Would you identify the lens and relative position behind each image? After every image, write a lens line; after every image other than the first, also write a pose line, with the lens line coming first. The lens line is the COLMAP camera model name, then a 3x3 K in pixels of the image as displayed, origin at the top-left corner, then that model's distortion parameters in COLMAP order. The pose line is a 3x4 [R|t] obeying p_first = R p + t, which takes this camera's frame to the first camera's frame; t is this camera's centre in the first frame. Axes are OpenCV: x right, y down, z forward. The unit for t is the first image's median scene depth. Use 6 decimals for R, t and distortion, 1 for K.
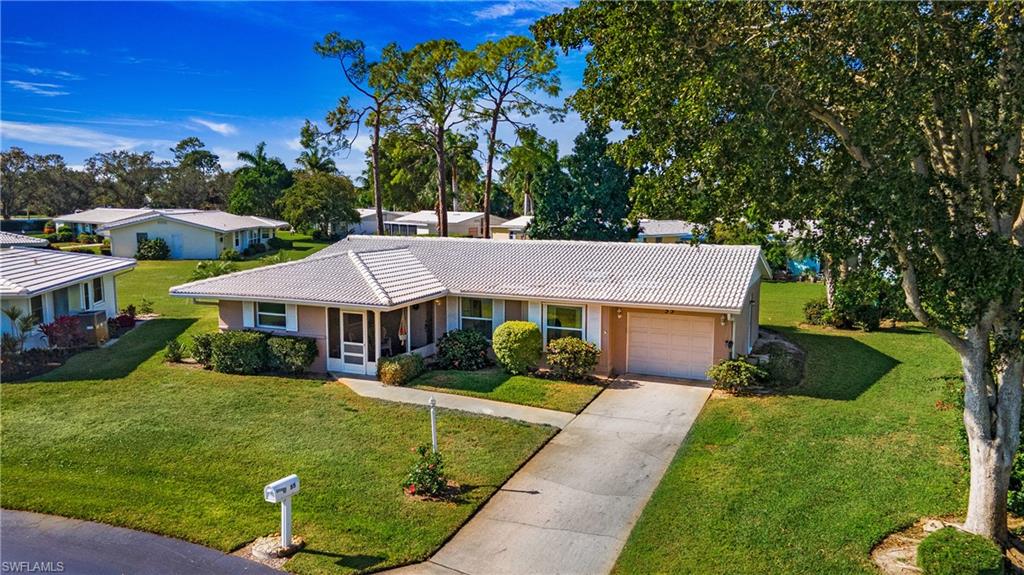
lens RADIAL K [[743.7, 0, 509.5], [0, 743.7, 286.1], [0, 0, 1]] dist [0.029170, 0.034265]
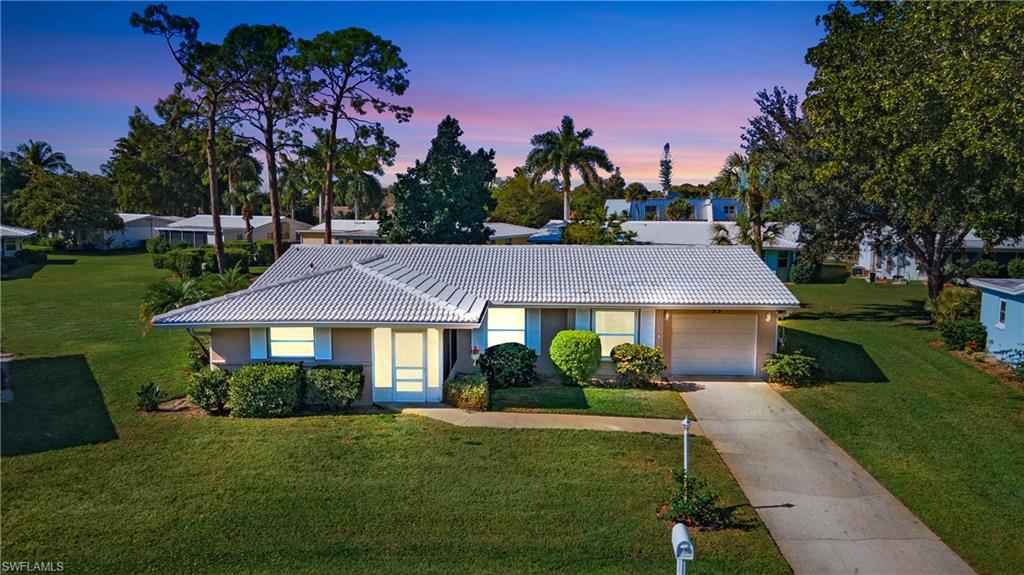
lens RADIAL K [[743.7, 0, 509.5], [0, 743.7, 286.1], [0, 0, 1]] dist [0.029170, 0.034265]
pose [[0.931131, -0.043522, 0.362078, -0.423394], [0.044618, 0.998990, 0.005338, -0.019169], [-0.361944, 0.011185, 0.932133, 0.144564]]
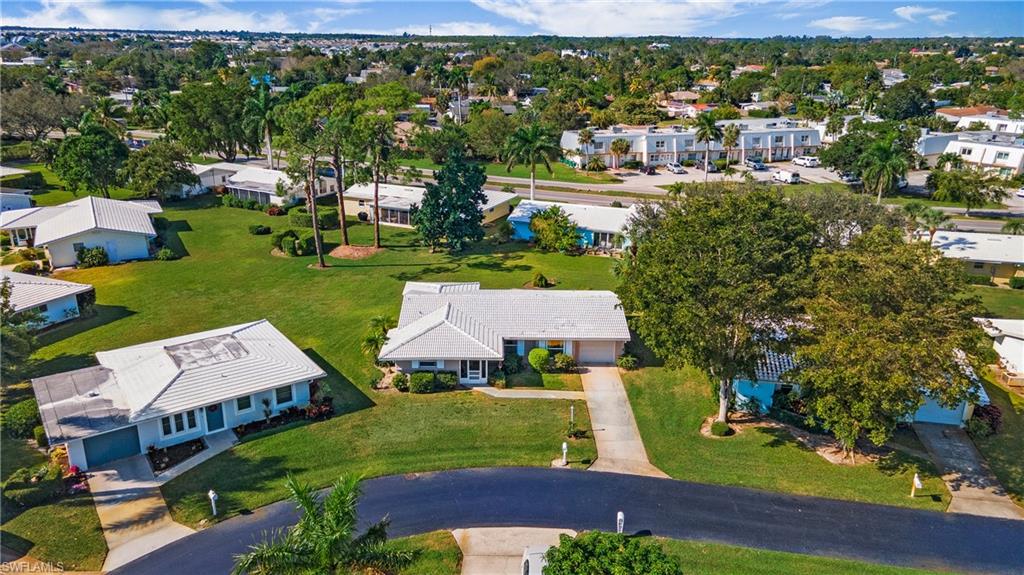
lens RADIAL K [[743.9, 0, 512.0], [0, 743.9, 287.5], [0, 0, 1]] dist [0.022153, 0.049392]
pose [[0.909656, -0.123717, 0.396510, -0.988449], [0.037963, 0.975380, 0.217241, -0.667648], [-0.413625, -0.182561, 0.891956, -1.023538]]
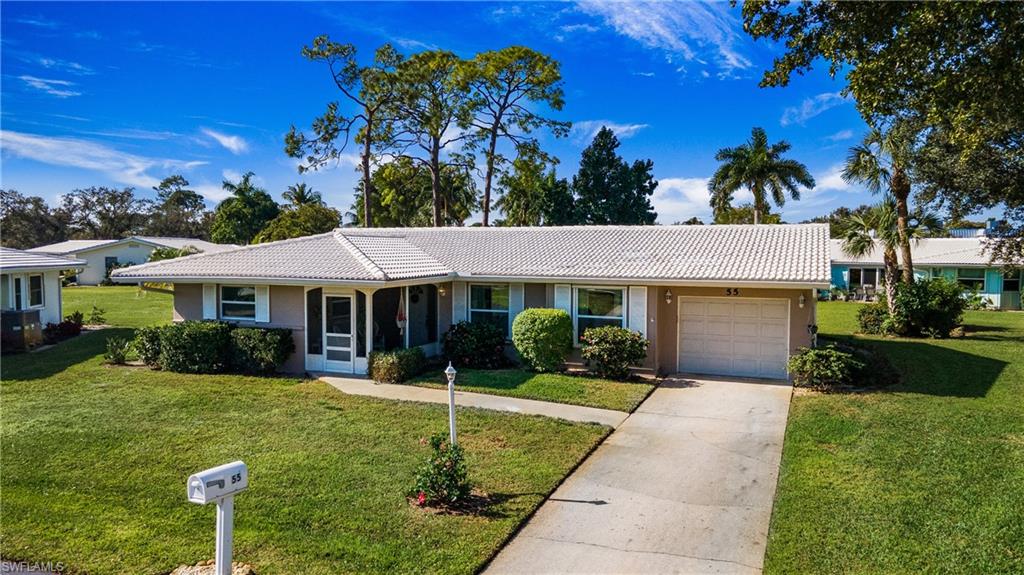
lens RADIAL K [[743.9, 0, 512.0], [0, 743.9, 287.5], [0, 0, 1]] dist [0.022153, 0.049392]
pose [[0.999810, 0.000550, 0.019510, -0.039833], [0.000746, 0.997796, -0.066350, 0.081738], [-0.019504, 0.066352, 0.997606, 0.198705]]
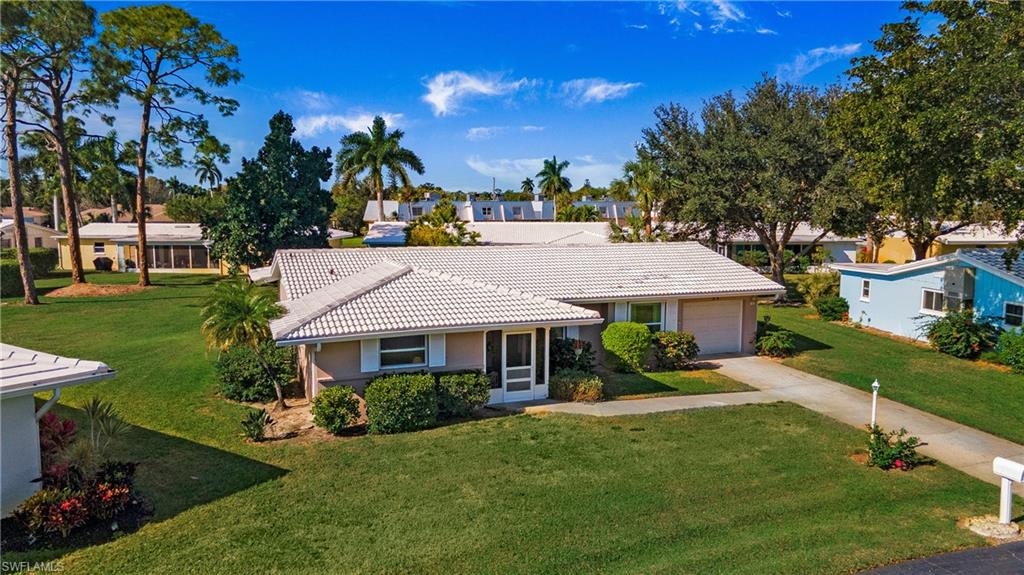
lens RADIAL K [[743.7, 0, 509.5], [0, 743.7, 286.1], [0, 0, 1]] dist [0.029170, 0.034265]
pose [[0.710780, -0.079415, 0.698917, -0.849484], [0.082710, 0.996149, 0.029075, -0.047613], [-0.698535, 0.037142, 0.714612, 0.382321]]
